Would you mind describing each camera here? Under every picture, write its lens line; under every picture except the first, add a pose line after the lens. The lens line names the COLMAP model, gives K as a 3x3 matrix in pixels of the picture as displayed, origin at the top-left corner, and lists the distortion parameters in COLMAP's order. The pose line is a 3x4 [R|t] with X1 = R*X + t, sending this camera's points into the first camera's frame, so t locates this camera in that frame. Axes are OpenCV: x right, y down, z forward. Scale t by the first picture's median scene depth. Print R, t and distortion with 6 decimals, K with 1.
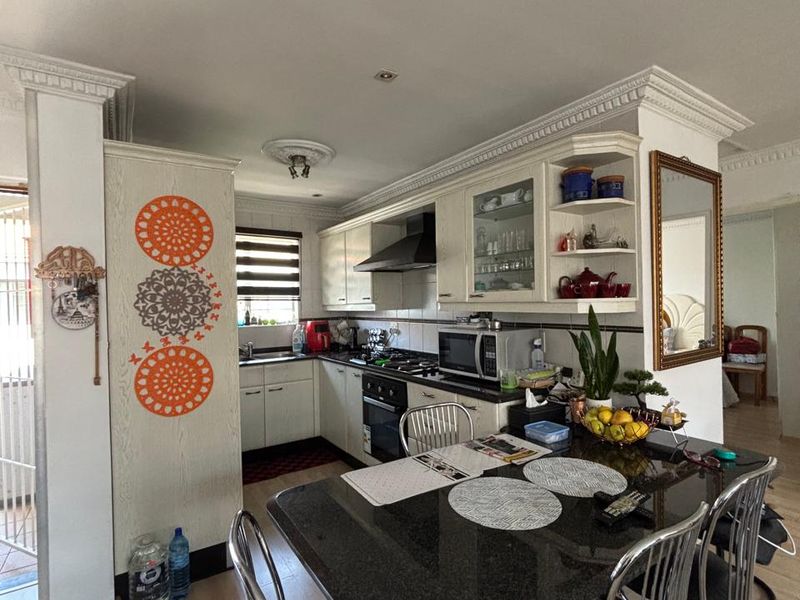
lens RADIAL K [[415.9, 0, 400.0], [0, 415.9, 300.0], [0, 0, 1]] dist [-0.003548, 0.008170]
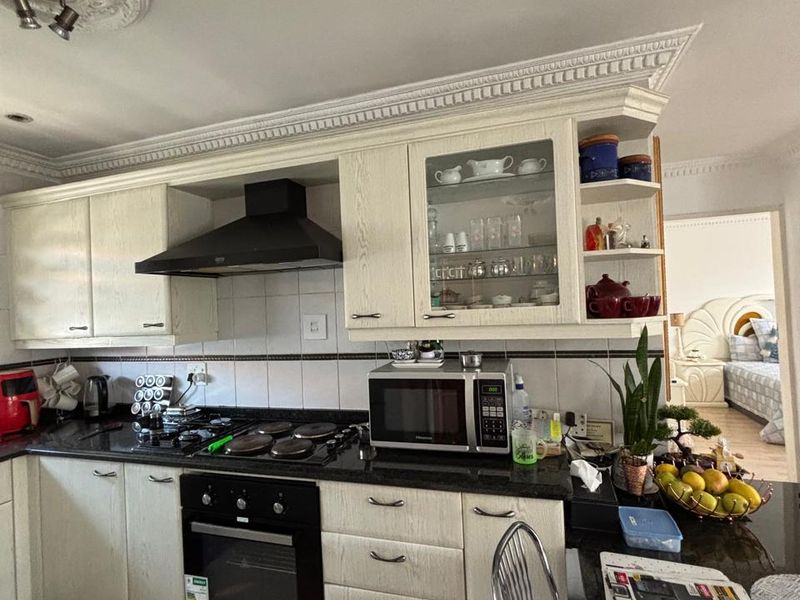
lens RADIAL K [[428.3, 0, 404.3], [0, 428.3, 300.1], [0, 0, 1]] dist [-0.006204, 0.001830]
pose [[0.779208, -0.006145, 0.626735, -0.246489], [0.026378, 0.999387, -0.022997, -0.019711], [-0.626210, 0.034452, 0.778893, 0.507789]]
